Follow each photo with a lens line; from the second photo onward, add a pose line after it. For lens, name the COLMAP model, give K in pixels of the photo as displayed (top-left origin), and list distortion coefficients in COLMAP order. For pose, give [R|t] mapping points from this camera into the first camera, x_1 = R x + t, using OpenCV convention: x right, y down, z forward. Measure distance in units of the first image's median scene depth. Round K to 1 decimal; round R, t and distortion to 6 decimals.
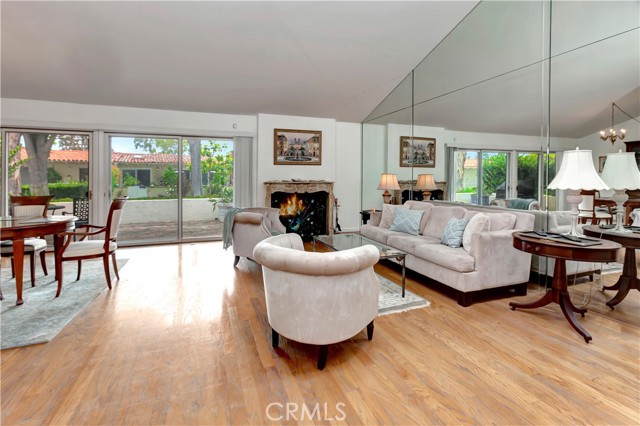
lens RADIAL K [[303.4, 0, 316.1], [0, 303.4, 175.4], [0, 0, 1]] dist [-0.000384, 0.001110]
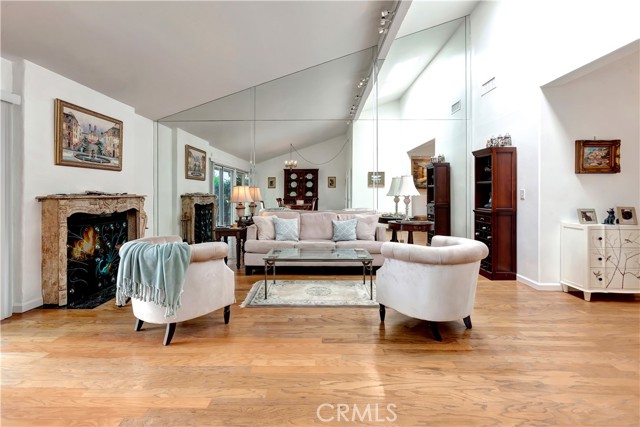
lens RADIAL K [[290.5, 0, 318.0], [0, 290.5, 194.9], [0, 0, 1]] dist [0.000278, 0.000328]
pose [[0.365548, -0.009110, 0.930748, -0.436934], [-0.005420, 0.999914, 0.011916, 0.009510], [-0.930777, -0.009400, 0.365467, 0.355755]]
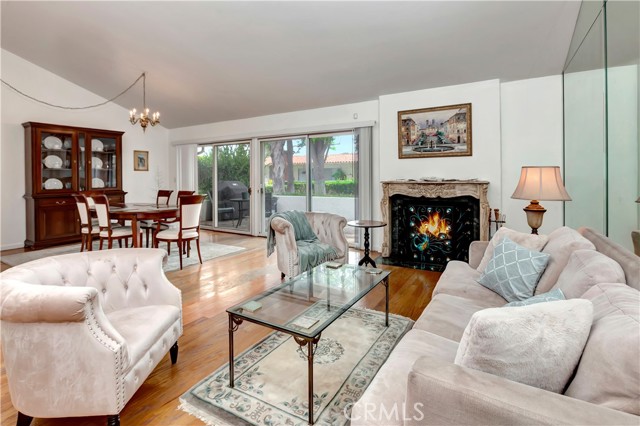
lens RADIAL K [[313.9, 0, 316.6], [0, 313.9, 179.4], [0, 0, 1]] dist [-0.001734, 0.000635]
pose [[0.626526, 0.002593, -0.779396, 0.335831], [0.016604, 0.999723, 0.016674, 0.000045], [0.779224, -0.023387, 0.626309, 0.329080]]
